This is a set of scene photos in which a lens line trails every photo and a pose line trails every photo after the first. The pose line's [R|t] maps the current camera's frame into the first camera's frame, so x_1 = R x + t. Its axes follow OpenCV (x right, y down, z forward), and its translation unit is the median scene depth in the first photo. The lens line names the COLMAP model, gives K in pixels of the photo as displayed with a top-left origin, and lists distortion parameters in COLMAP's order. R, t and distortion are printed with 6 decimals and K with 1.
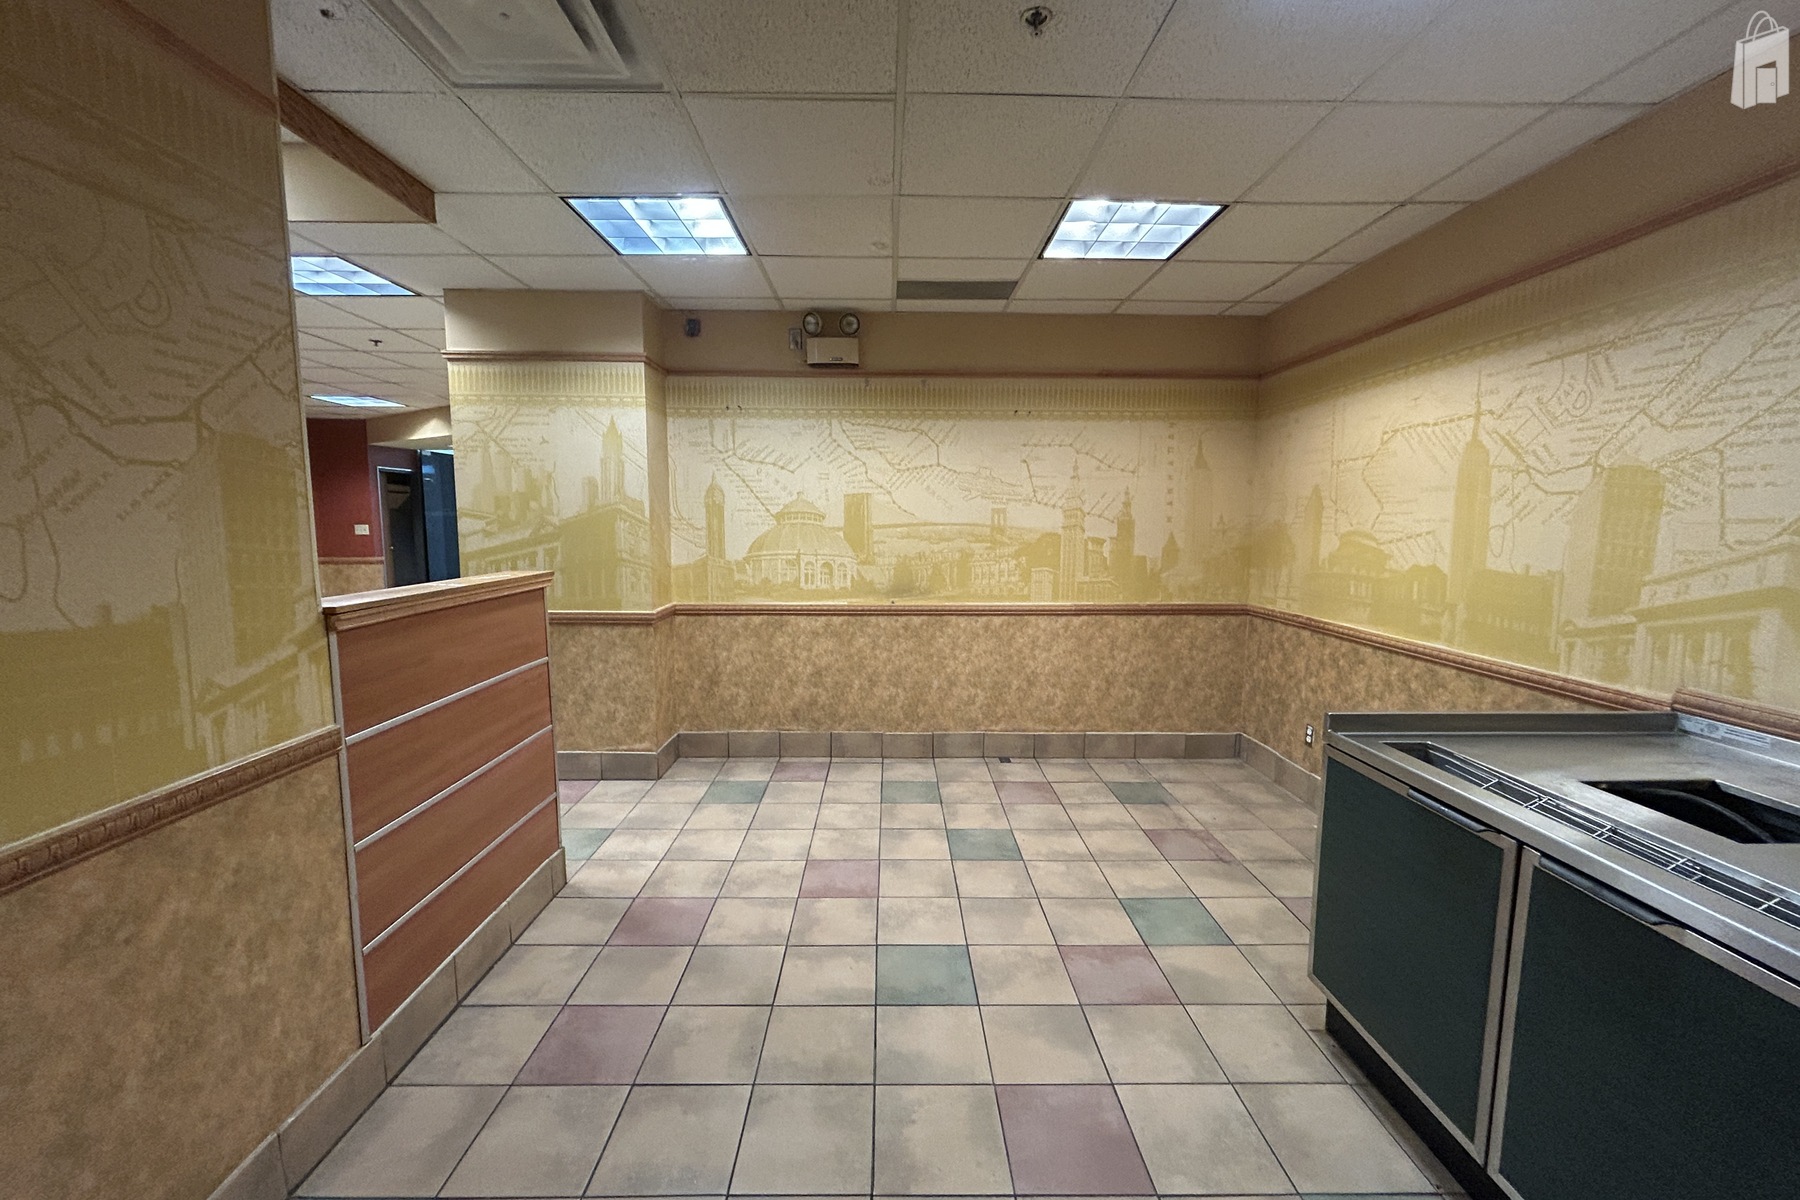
lens RADIAL K [[724.1, 0, 908.2], [0, 724.1, 595.6], [0, 0, 1]] dist [-0.002951, 0.000619]
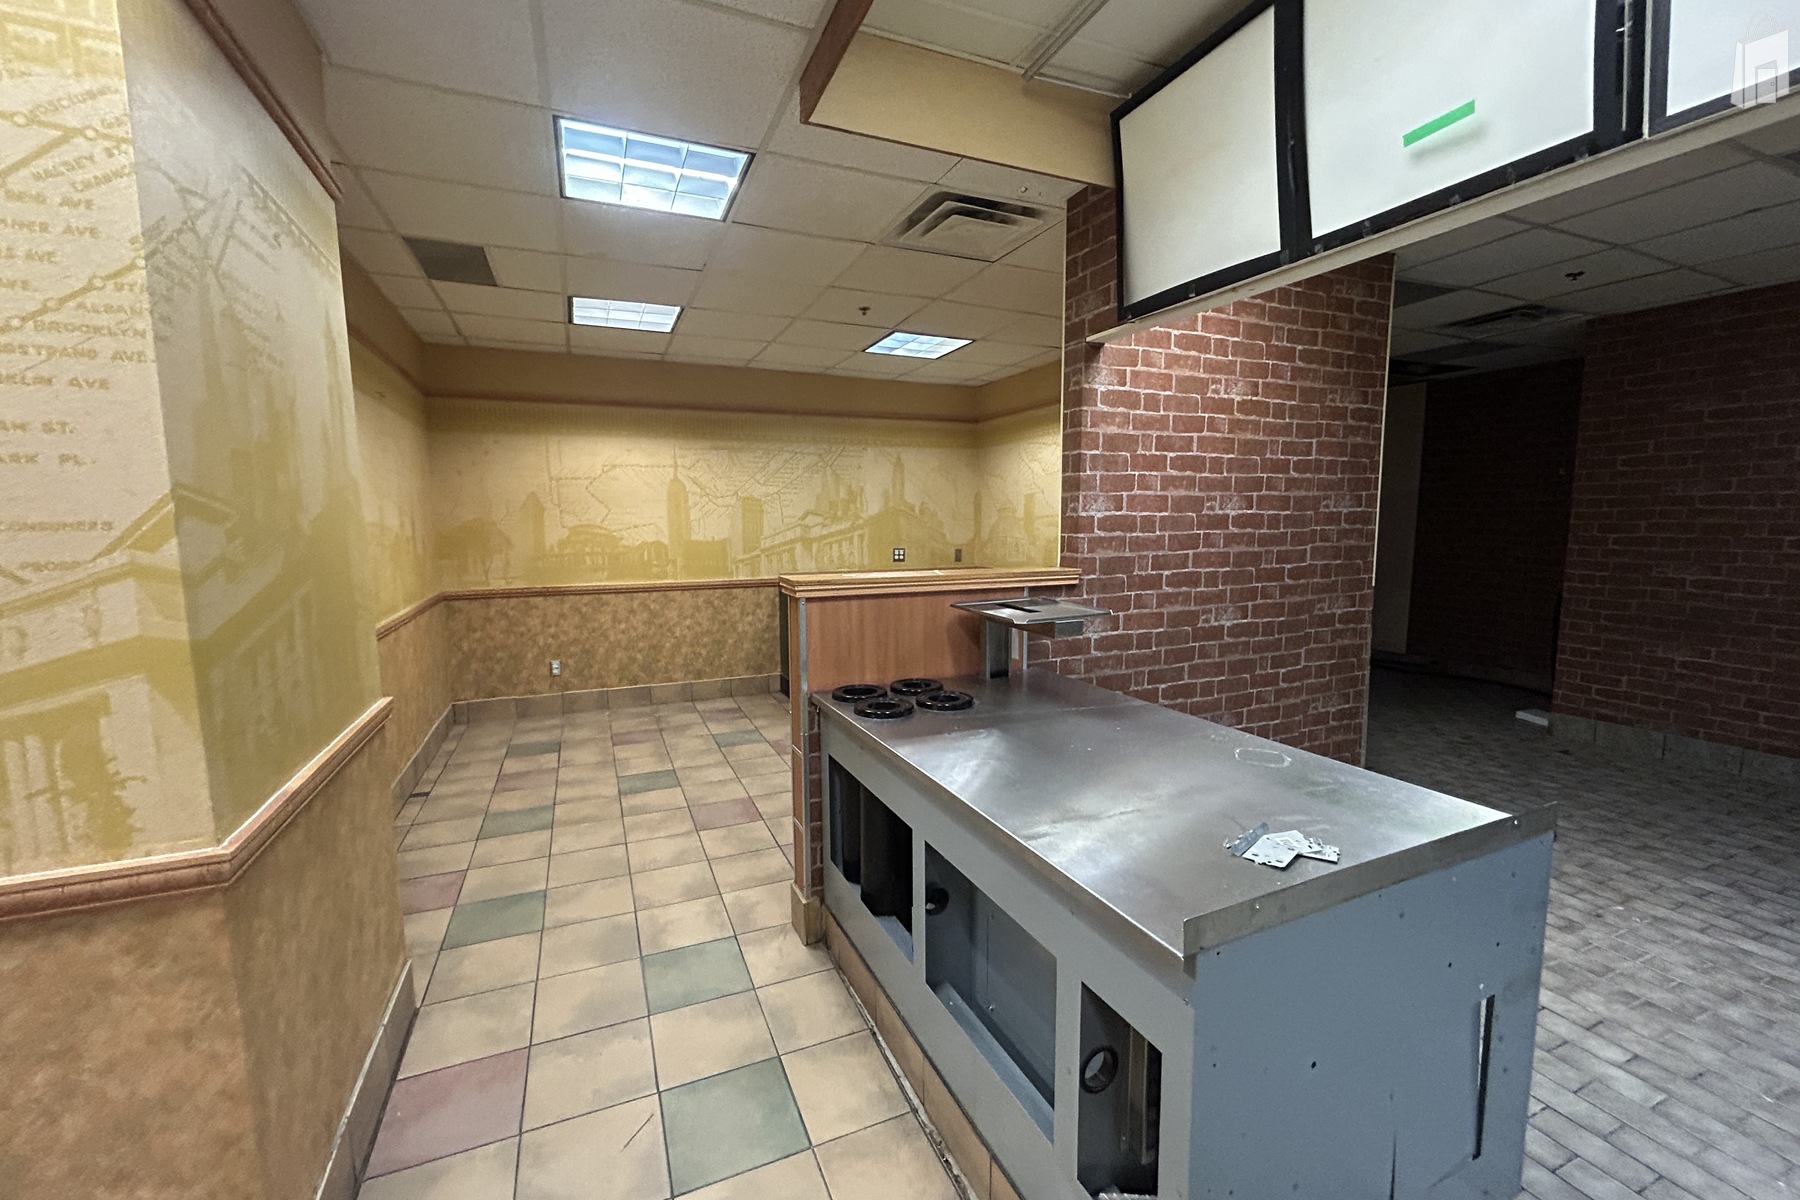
lens RADIAL K [[724.1, 0, 894.4], [0, 724.1, 601.0], [0, 0, 1]] dist [-0.002951, 0.000619]
pose [[-0.393330, -0.094391, 0.914539, -1.104635], [0.104025, 0.983759, 0.146275, -0.085210], [-0.913493, 0.152669, -0.377123, 1.002117]]
